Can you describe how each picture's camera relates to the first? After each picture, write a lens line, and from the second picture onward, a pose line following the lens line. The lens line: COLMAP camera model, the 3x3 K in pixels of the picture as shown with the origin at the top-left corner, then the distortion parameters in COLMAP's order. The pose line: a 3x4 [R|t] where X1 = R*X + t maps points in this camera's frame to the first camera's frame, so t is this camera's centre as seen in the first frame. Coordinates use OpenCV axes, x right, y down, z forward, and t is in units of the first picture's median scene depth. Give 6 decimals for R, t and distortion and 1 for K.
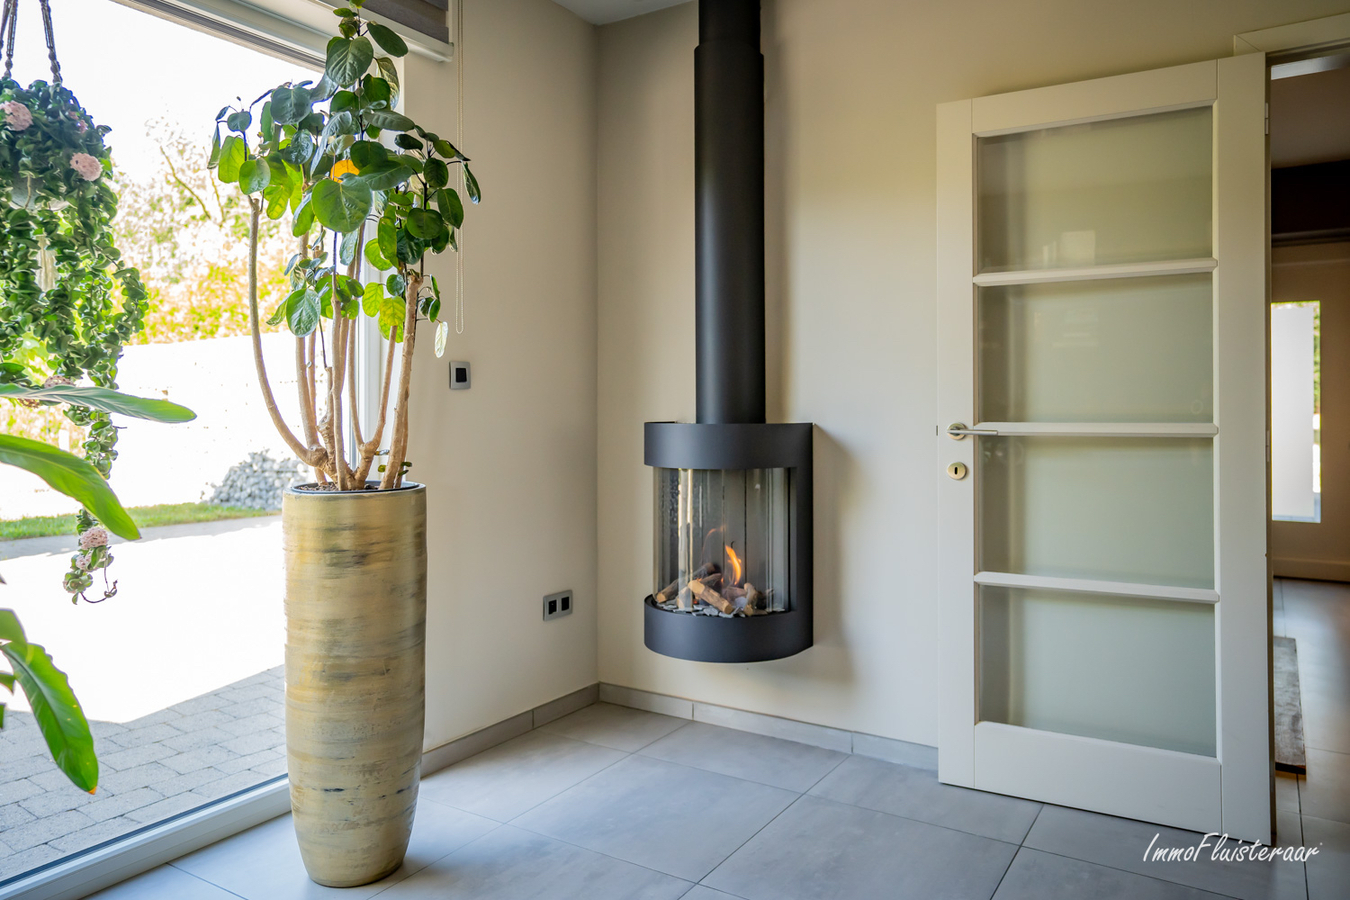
lens RADIAL K [[935.2, 0, 675.0], [0, 935.2, 450.0], [0, 0, 1]] dist [-0.002296, -0.000337]
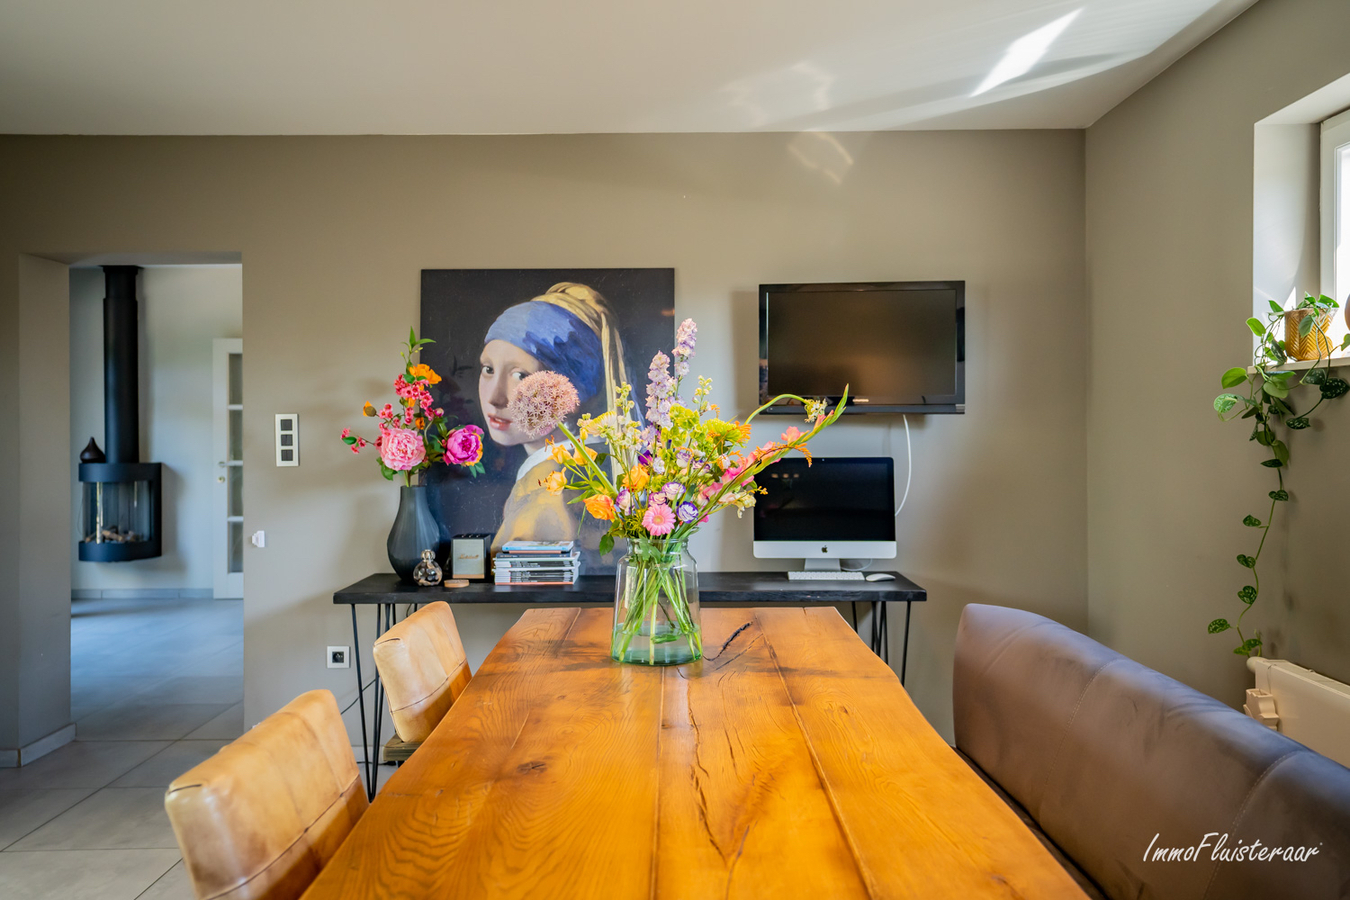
lens RADIAL K [[1083.2, 0, 673.7], [0, 1083.2, 432.6], [0, 0, 1]] dist [0.008228, 0.001300]
pose [[0.835654, 0.004811, 0.549235, -0.275109], [0.030553, 0.998006, -0.055227, 0.087238], [-0.548405, 0.062931, 0.833841, -1.988568]]
